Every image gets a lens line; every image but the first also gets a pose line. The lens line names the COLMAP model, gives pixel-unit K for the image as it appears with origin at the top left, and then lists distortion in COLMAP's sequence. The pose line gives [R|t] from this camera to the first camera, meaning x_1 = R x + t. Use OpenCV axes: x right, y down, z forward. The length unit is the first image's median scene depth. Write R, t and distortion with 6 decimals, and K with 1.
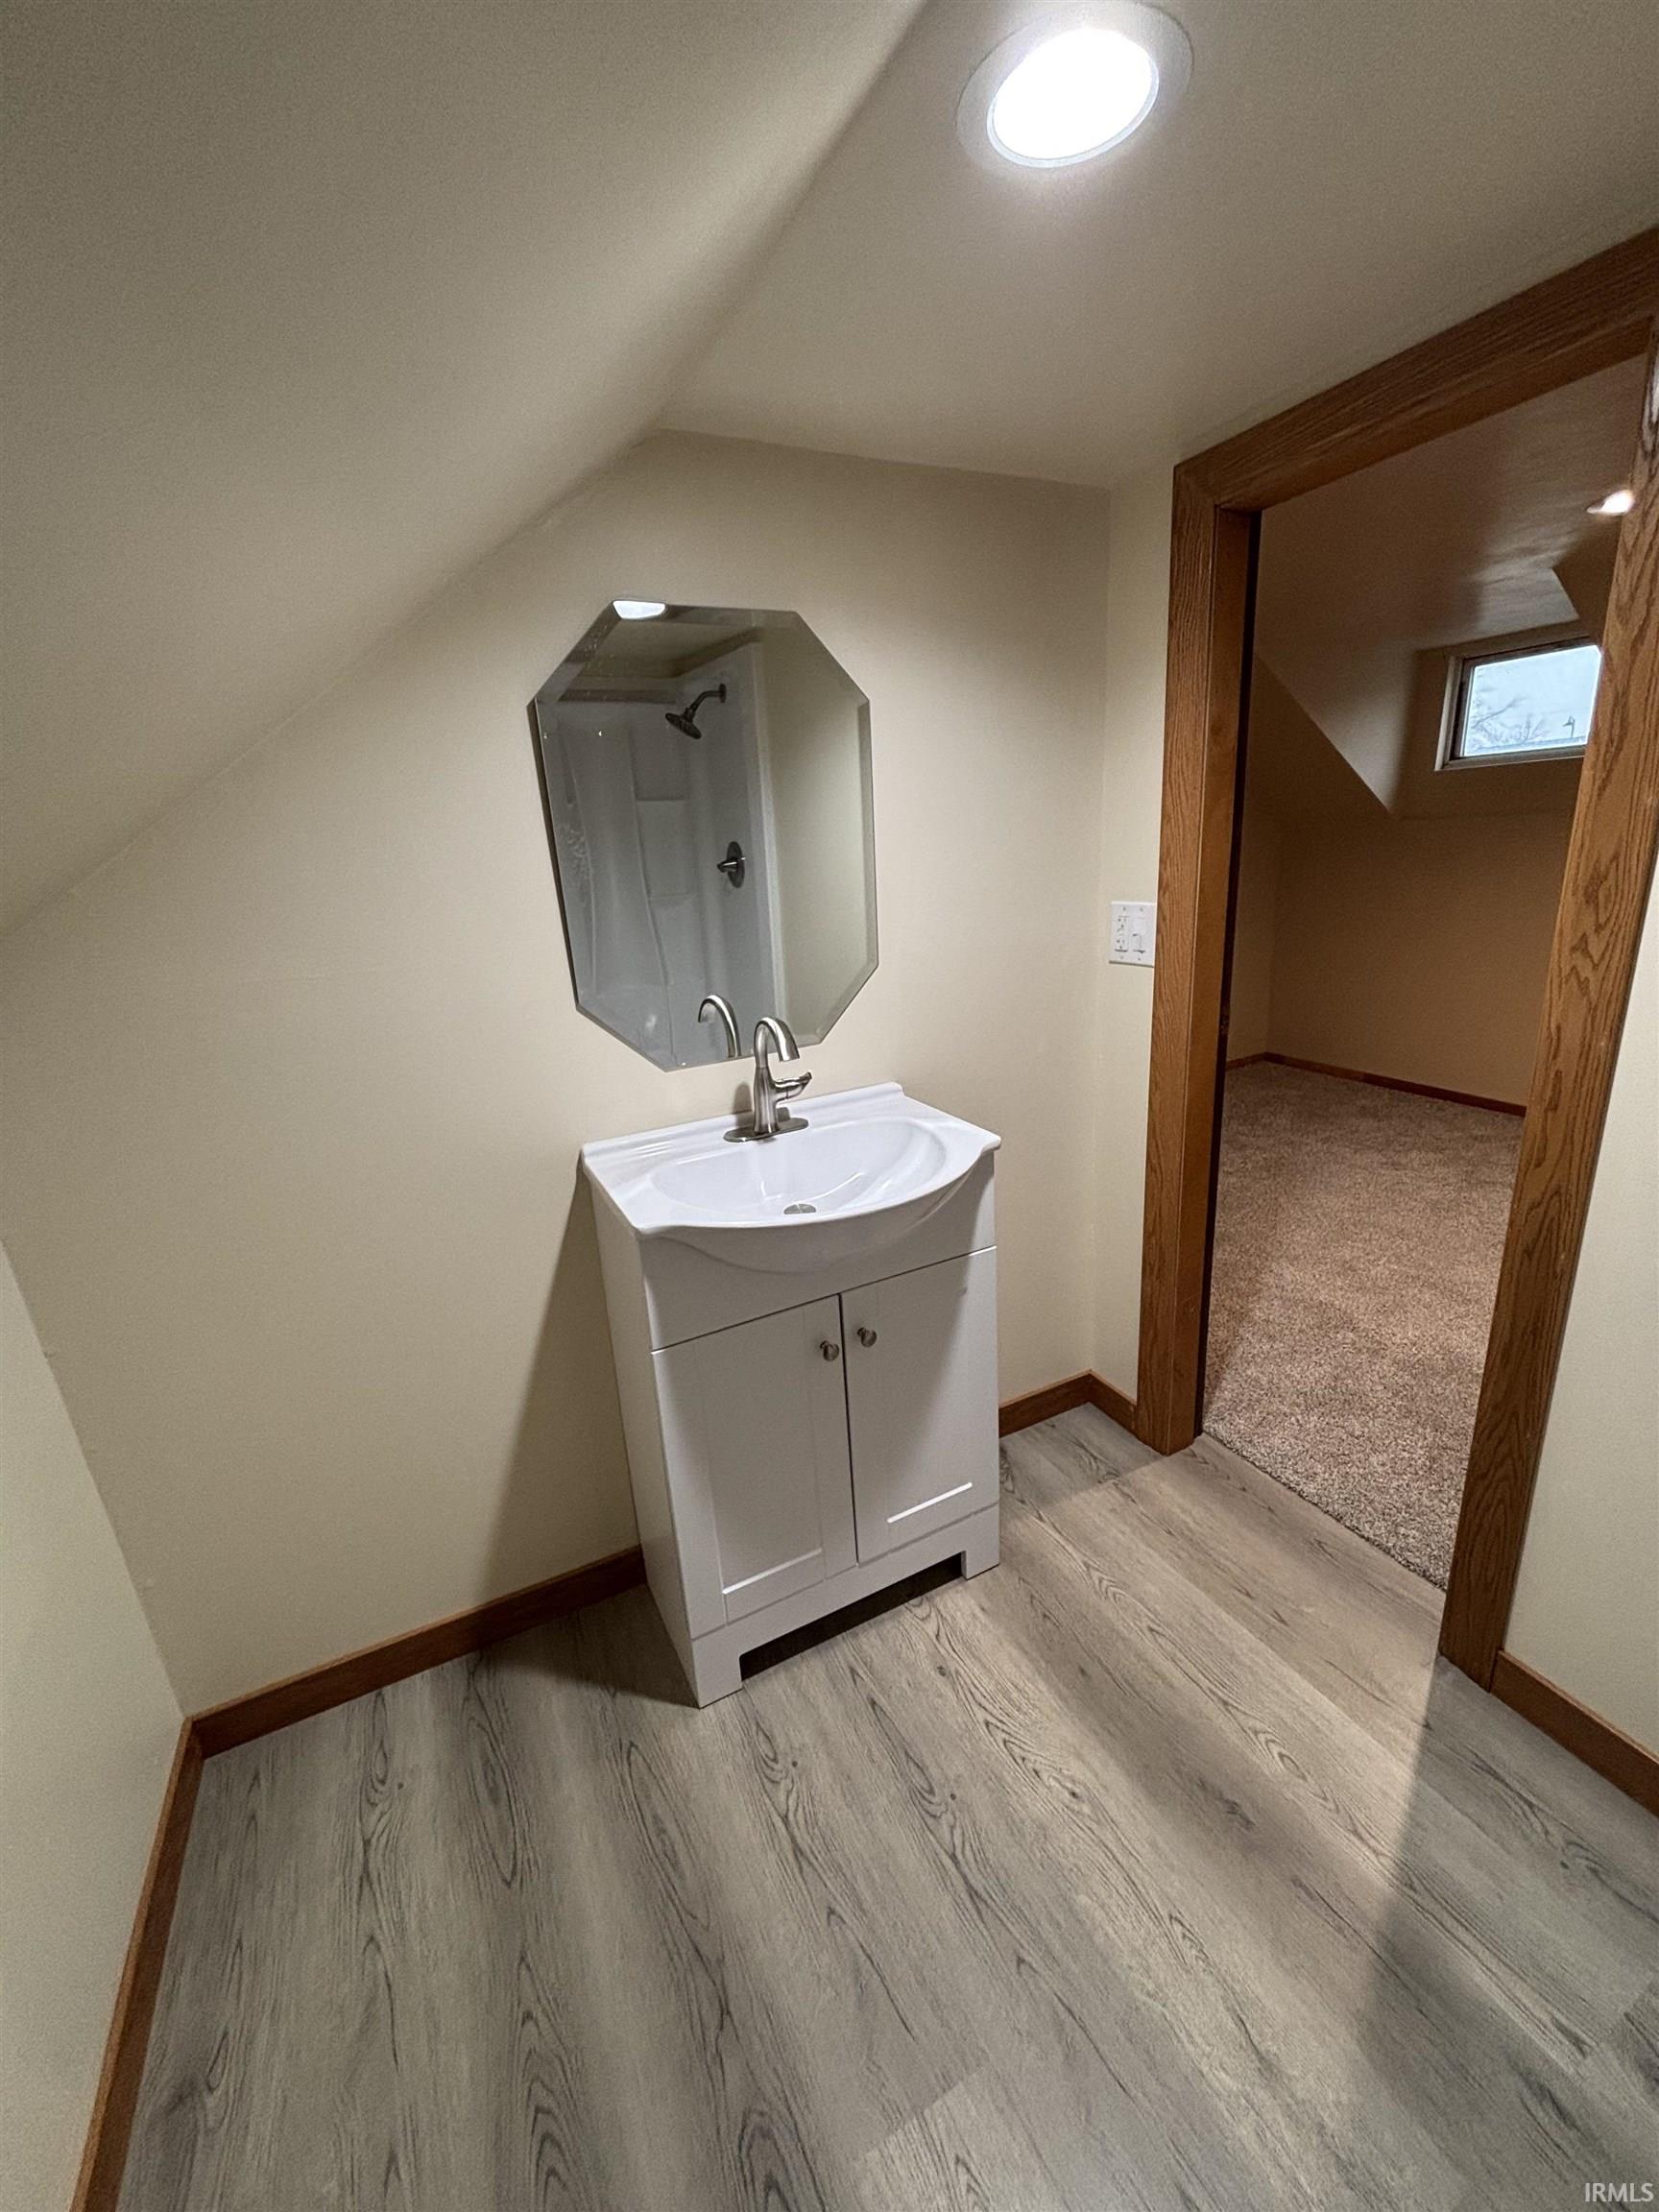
lens RADIAL K [[895.5, 0, 829.5], [0, 895.5, 1106.0], [0, 0, 1]] dist [-0.000762, -0.000242]
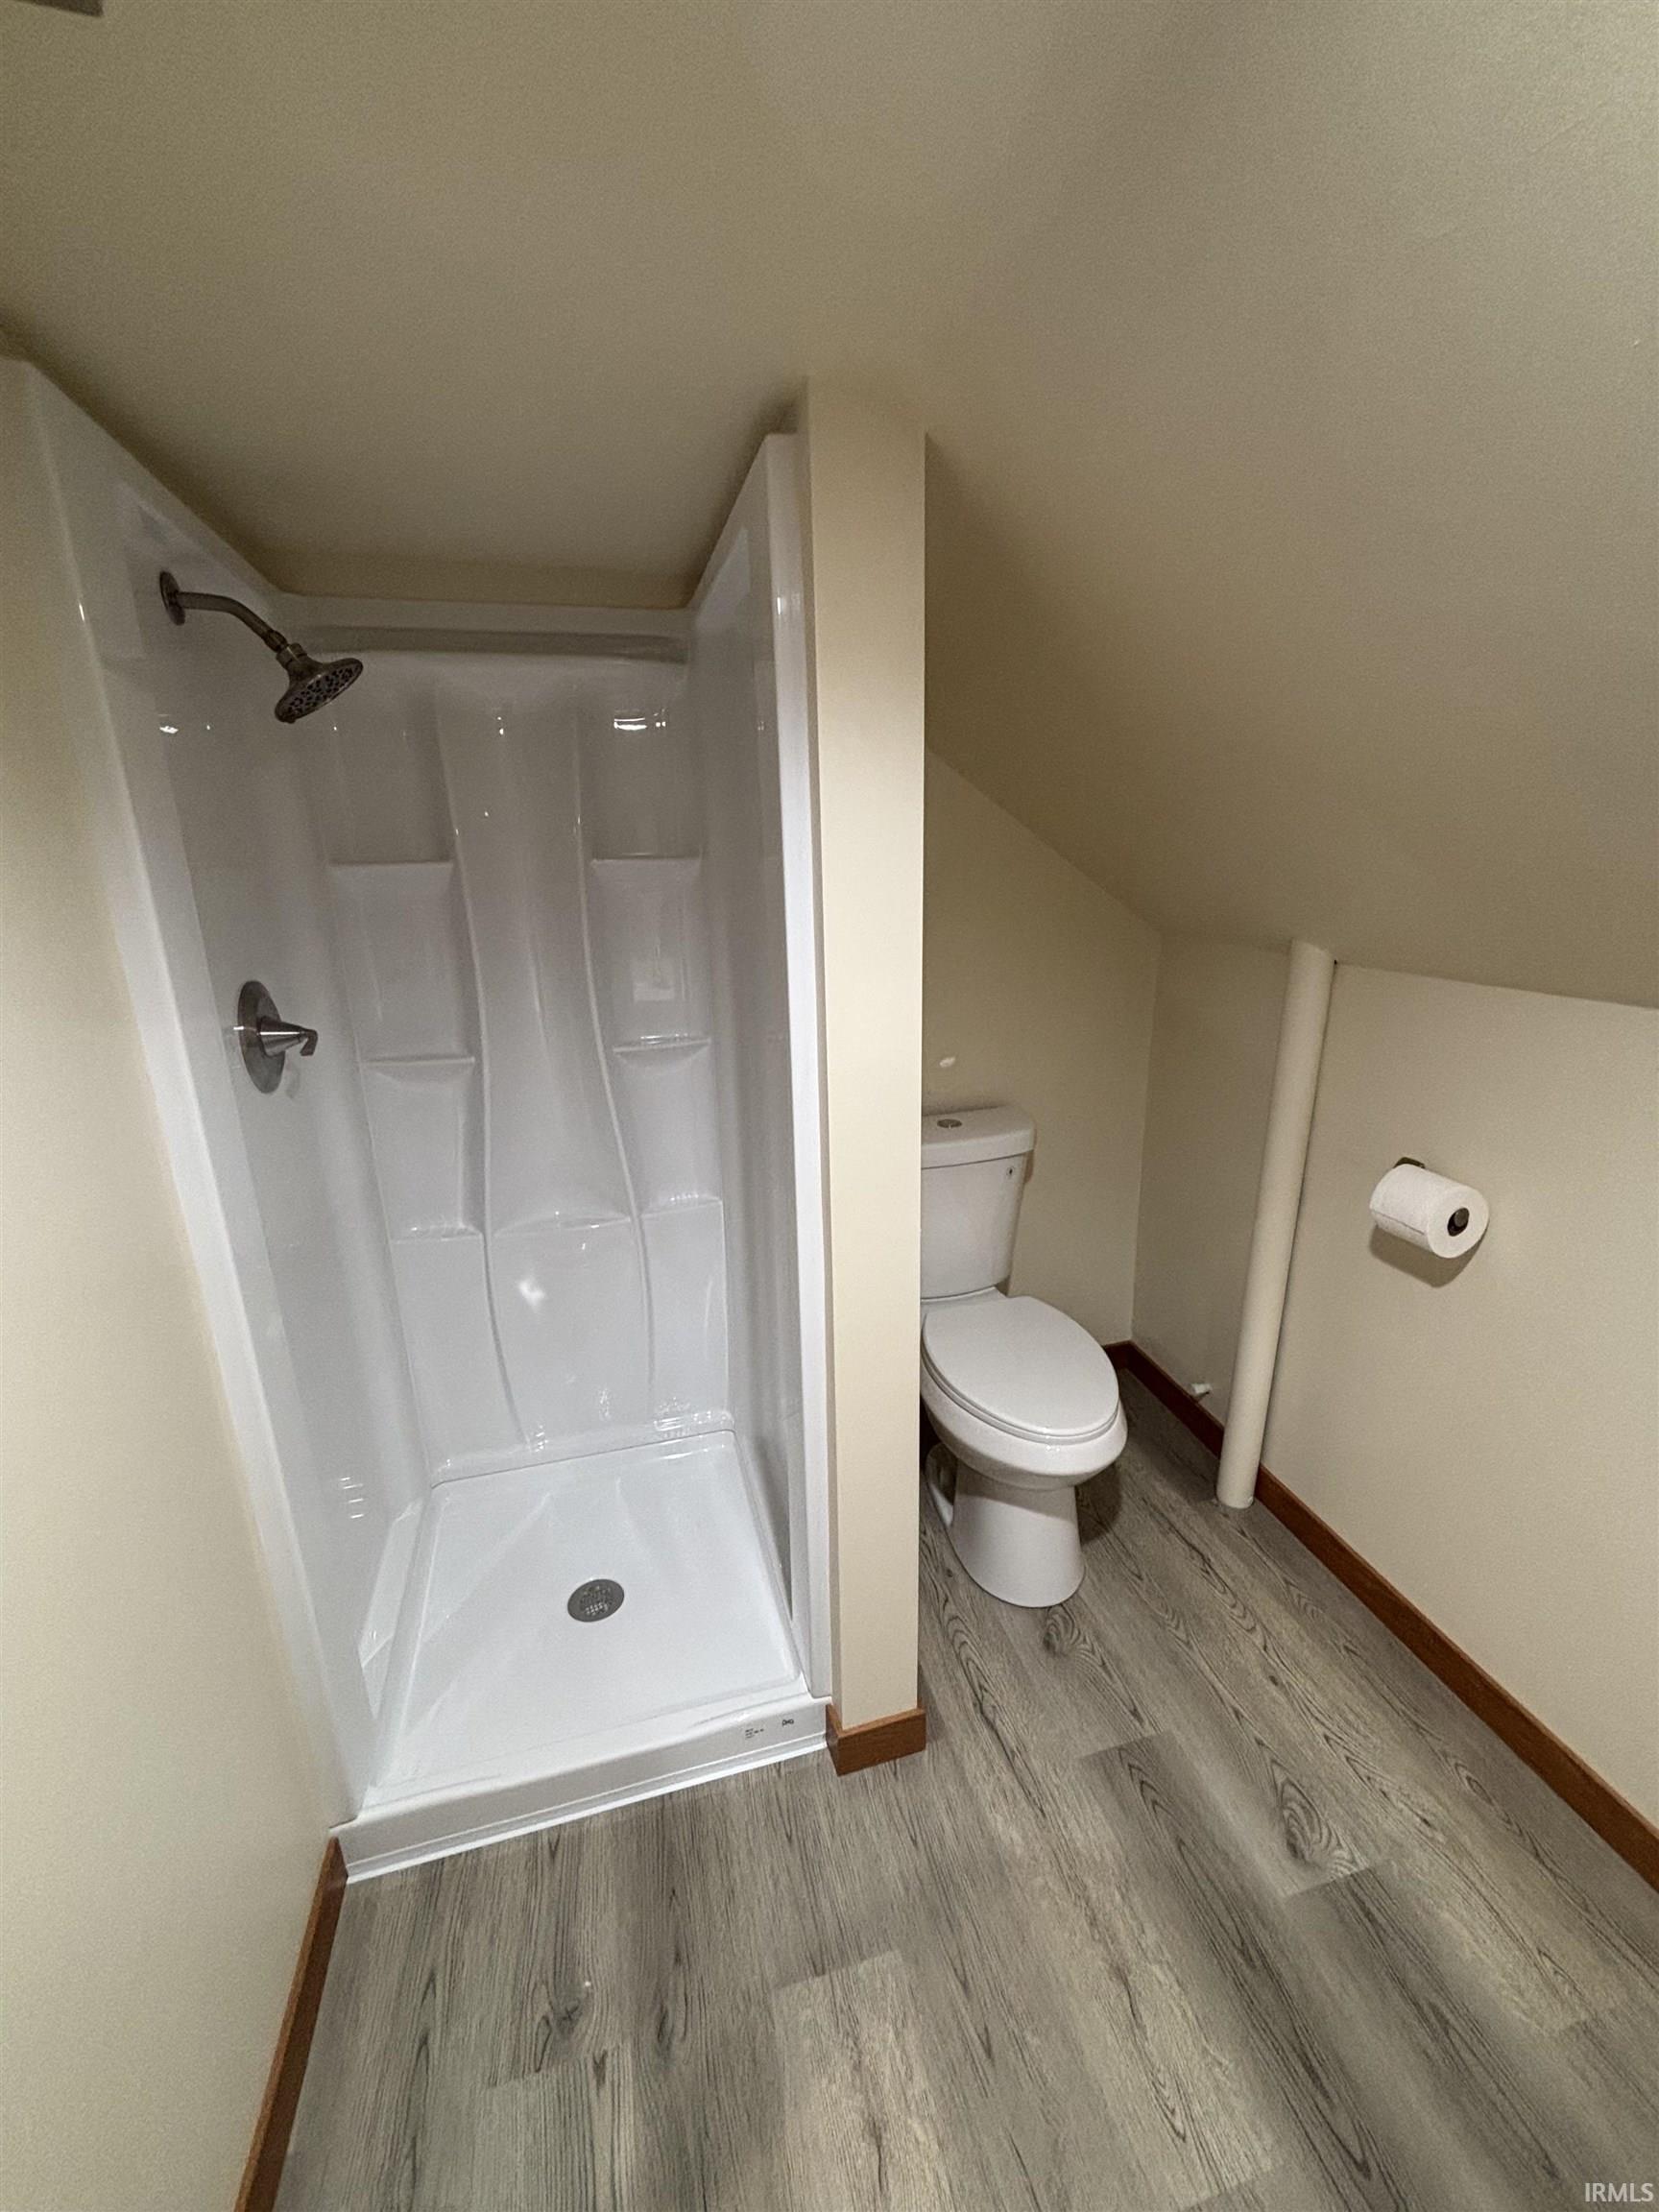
lens RADIAL K [[895.5, 0, 829.5], [0, 895.5, 1106.0], [0, 0, 1]] dist [-0.000762, -0.000242]
pose [[-0.976239, 0.022235, 0.215555, 0.297837], [0.133352, 0.845714, 0.516707, -0.525280], [-0.170809, 0.533174, -0.828583, 1.282517]]
